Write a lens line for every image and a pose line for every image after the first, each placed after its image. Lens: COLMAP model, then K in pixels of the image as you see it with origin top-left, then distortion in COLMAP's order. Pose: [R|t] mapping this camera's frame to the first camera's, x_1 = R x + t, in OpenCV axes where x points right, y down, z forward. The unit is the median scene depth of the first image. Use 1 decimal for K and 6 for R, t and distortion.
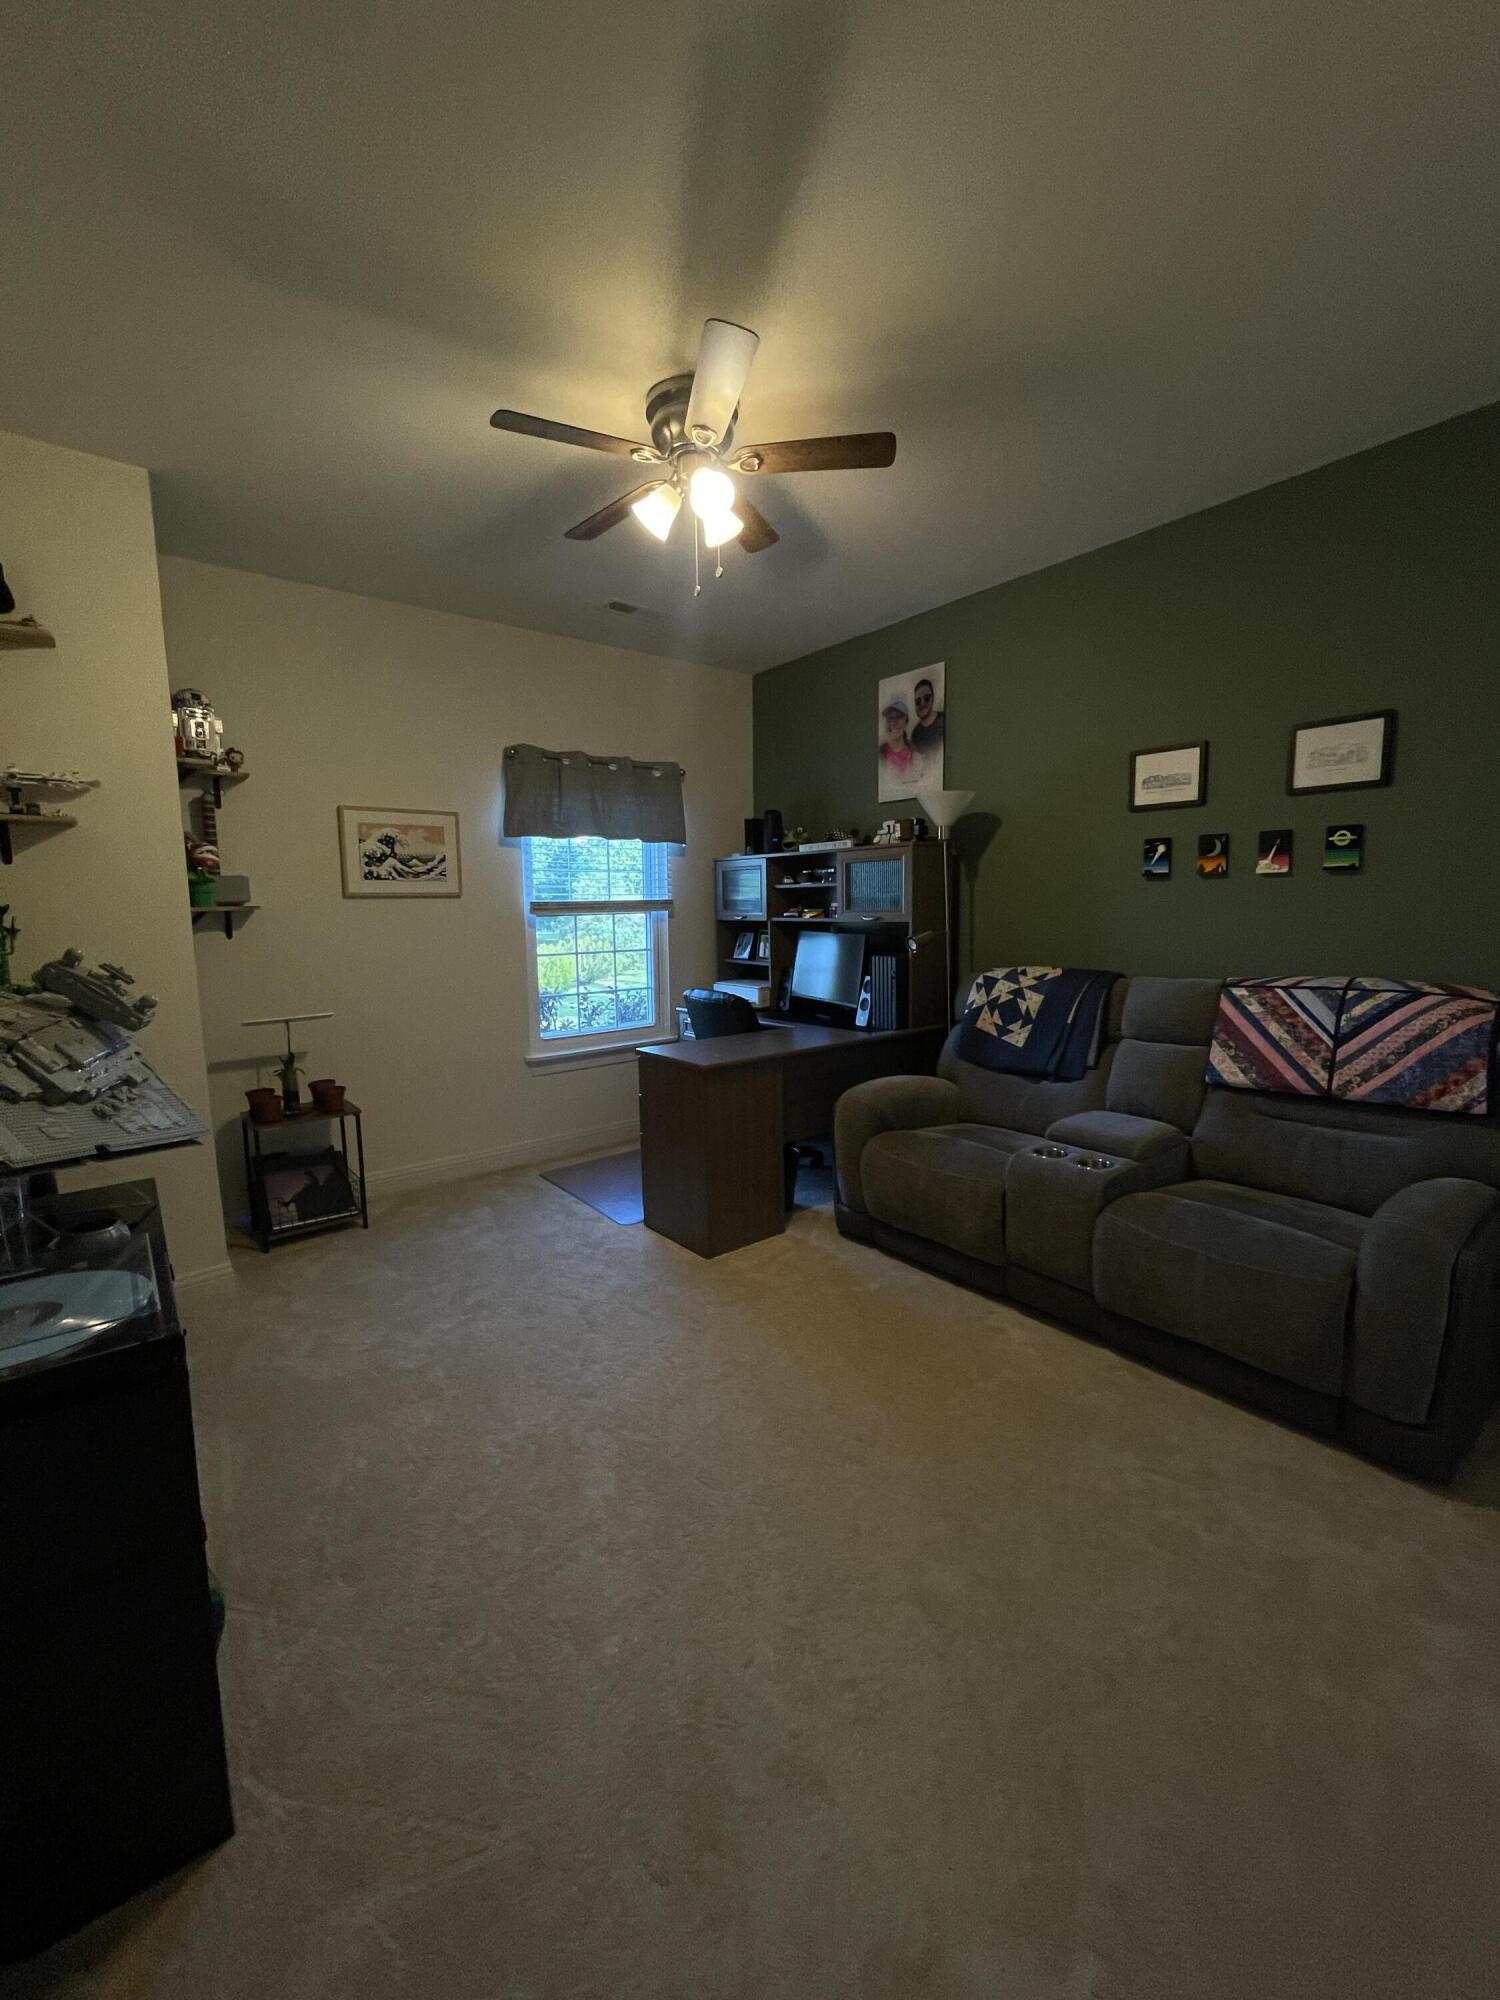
lens RADIAL K [[797.6, 0, 739.7], [0, 797.6, 996.7], [0, 0, 1]] dist [-0.001821, -0.000106]
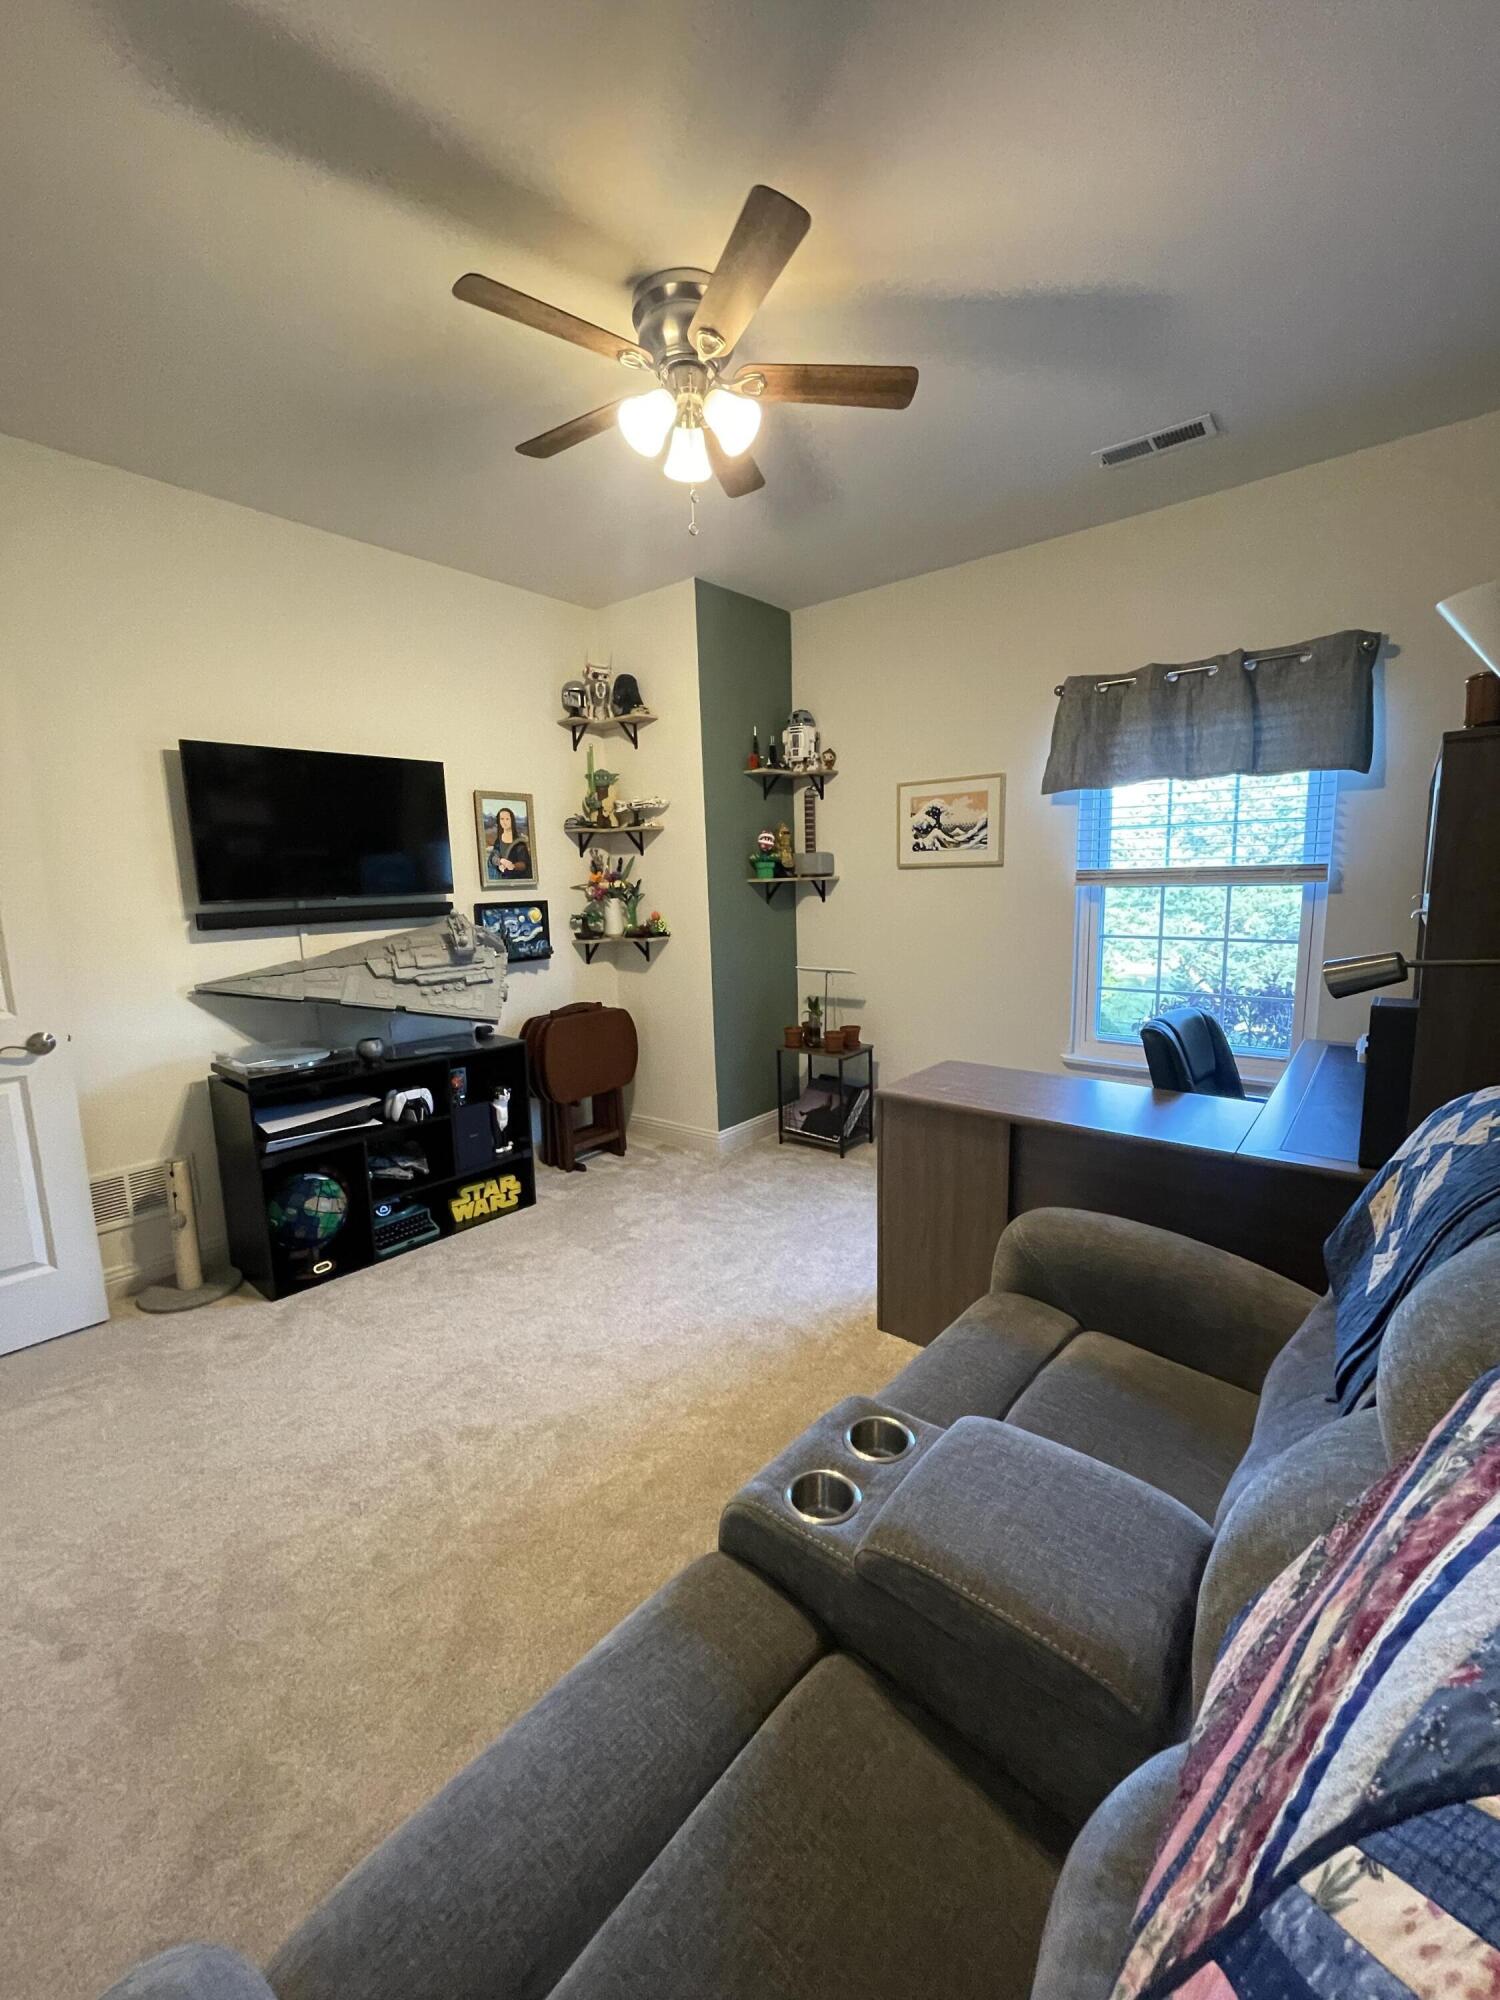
lens RADIAL K [[797.6, 0, 742.1], [0, 797.6, 997.0], [0, 0, 1]] dist [-0.001821, -0.000106]
pose [[0.216278, 0.160583, -0.963035, 0.537351], [-0.087828, 0.985582, 0.144618, -0.087623], [0.972373, 0.053304, 0.227264, 0.539179]]
